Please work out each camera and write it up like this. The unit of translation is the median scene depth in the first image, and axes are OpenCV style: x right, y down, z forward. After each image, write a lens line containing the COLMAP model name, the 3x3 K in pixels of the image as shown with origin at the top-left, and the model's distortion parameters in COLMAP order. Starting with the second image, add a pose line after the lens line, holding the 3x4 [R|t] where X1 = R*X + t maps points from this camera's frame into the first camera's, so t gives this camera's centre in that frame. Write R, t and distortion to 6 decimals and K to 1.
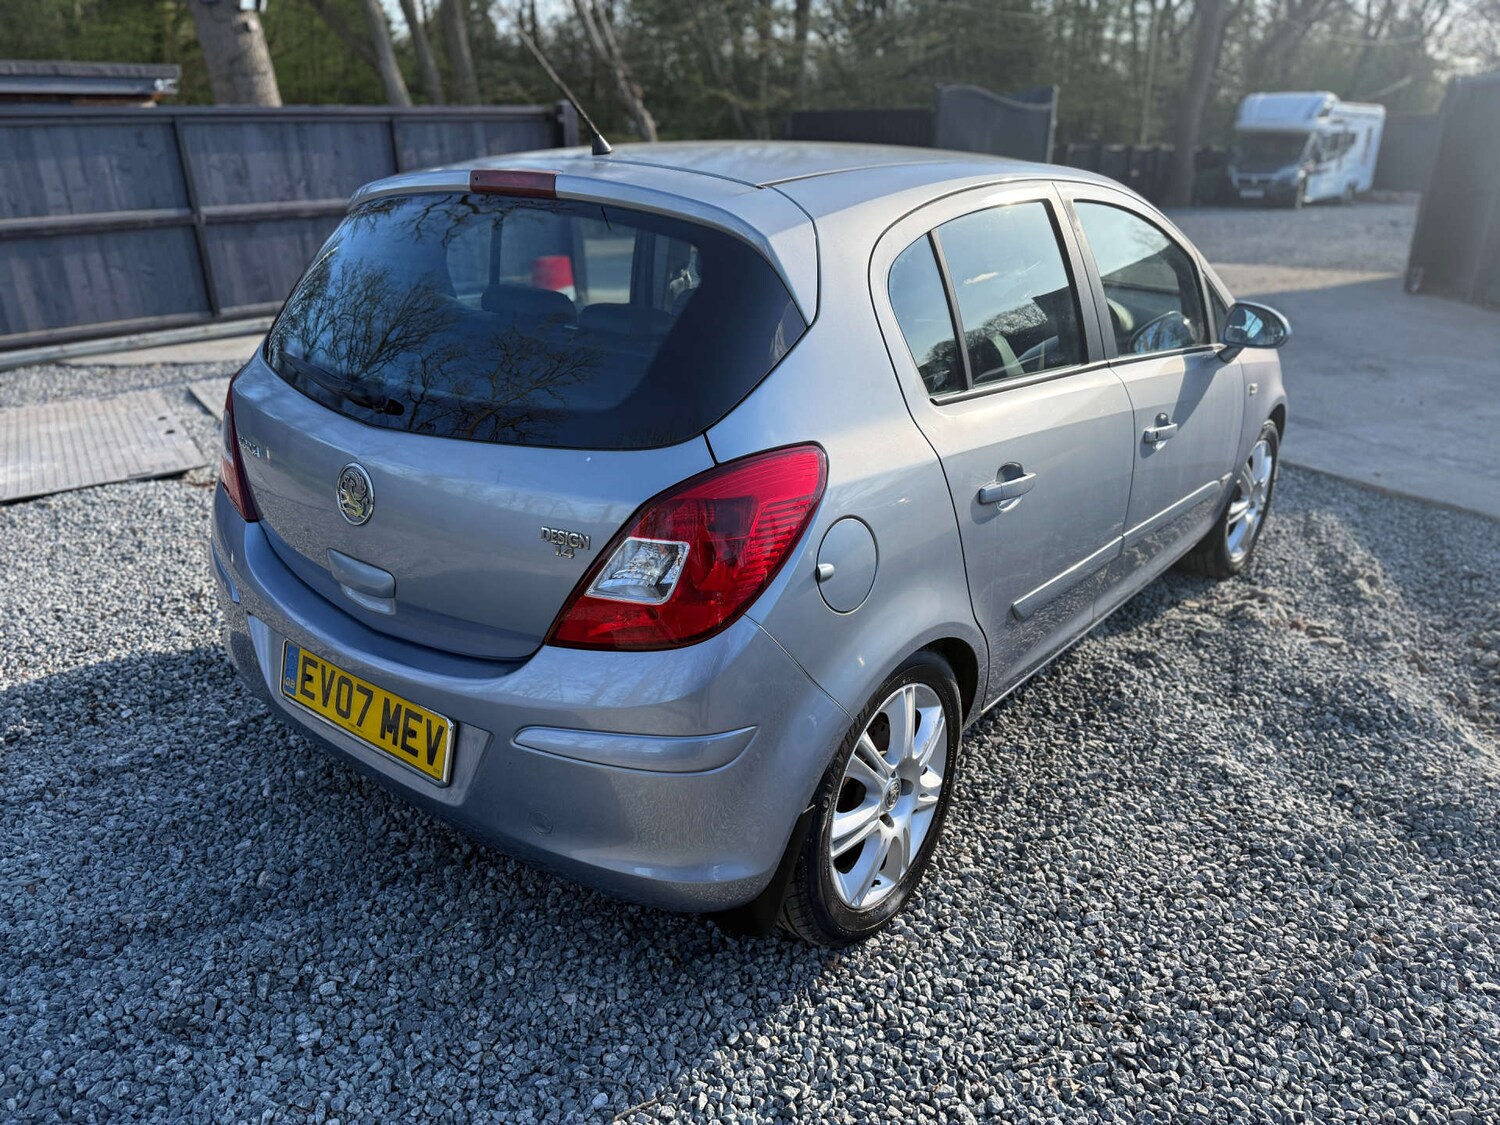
lens RADIAL K [[1086.3, 0, 733.7], [0, 1086.3, 559.5], [0, 0, 1]] dist [0.013969, -0.015145]
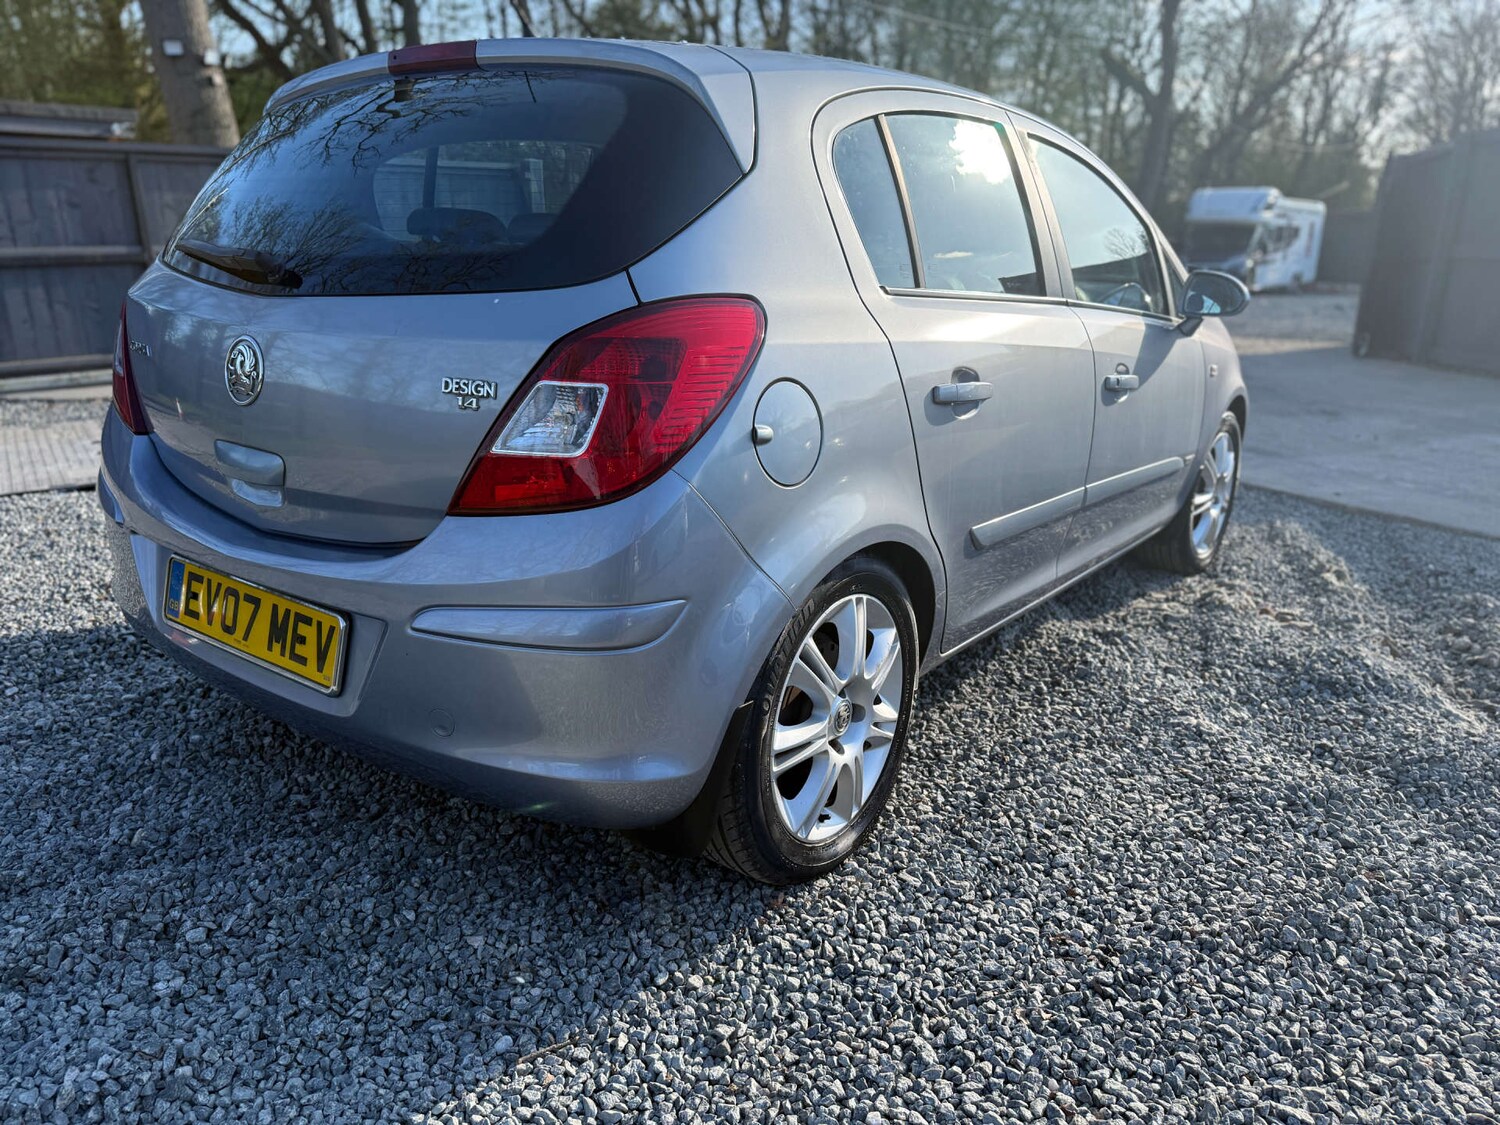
lens RADIAL K [[1086.3, 0, 749.3], [0, 1086.3, 570.3], [0, 0, 1]] dist [0.013969, -0.015145]
pose [[0.999094, 0.002487, 0.042489, 0.024858], [0.000389, 0.997716, -0.067554, 0.130382], [-0.042560, 0.067509, 0.996810, 0.076122]]
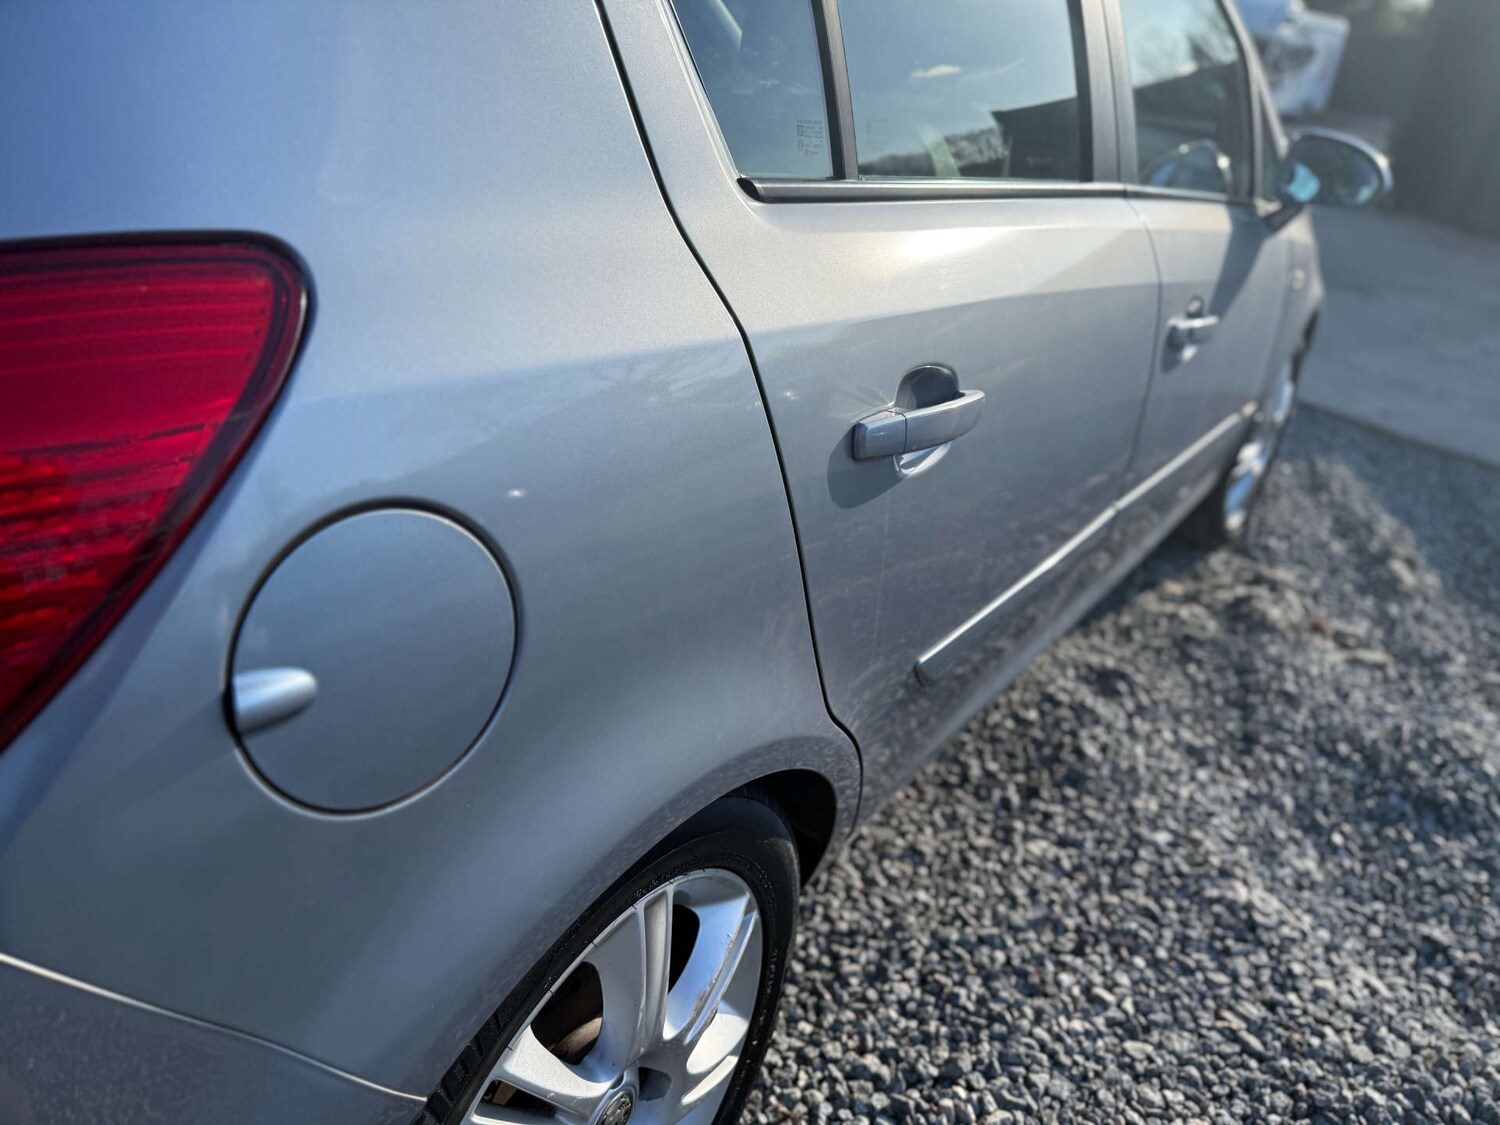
lens RADIAL K [[1086.3, 0, 755.9], [0, 1086.3, 605.7], [0, 0, 1]] dist [0.013969, -0.015145]
pose [[0.995021, 0.038346, 0.091996, 0.130565], [-0.050168, 0.990263, 0.129852, -0.040685], [-0.086121, -0.133821, 0.987256, 0.496456]]
